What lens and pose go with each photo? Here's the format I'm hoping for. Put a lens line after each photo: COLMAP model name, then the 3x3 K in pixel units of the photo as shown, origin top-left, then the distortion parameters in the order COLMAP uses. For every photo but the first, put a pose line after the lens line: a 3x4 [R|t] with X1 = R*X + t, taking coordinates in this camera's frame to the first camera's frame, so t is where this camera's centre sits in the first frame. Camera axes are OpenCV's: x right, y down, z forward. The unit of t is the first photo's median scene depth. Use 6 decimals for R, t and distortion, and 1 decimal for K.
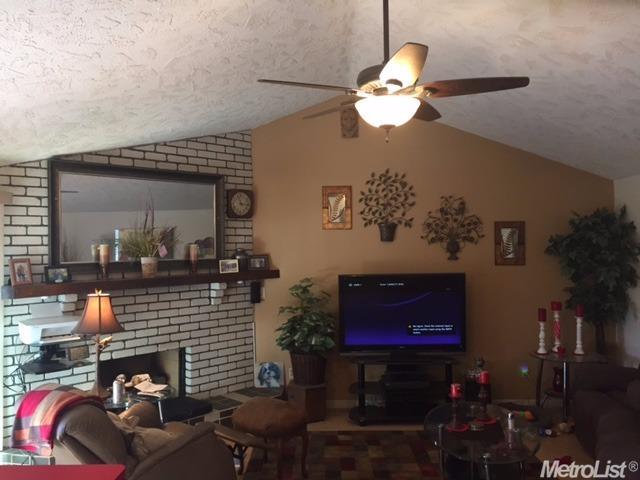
lens RADIAL K [[528.2, 0, 320.0], [0, 528.2, 240.0], [0, 0, 1]] dist [0.043678, -0.008121]
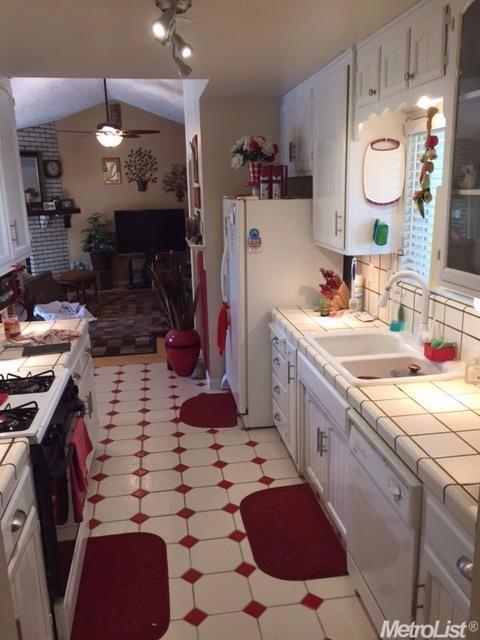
lens RADIAL K [[528.2, 0, 240.0], [0, 528.2, 320.0], [0, 0, 1]] dist [0.043678, -0.008121]
pose [[0.984800, -0.049501, 0.166487, 0.134723], [0.006996, 0.969055, 0.246748, -0.015175], [-0.173549, -0.241833, 0.954672, -0.867266]]
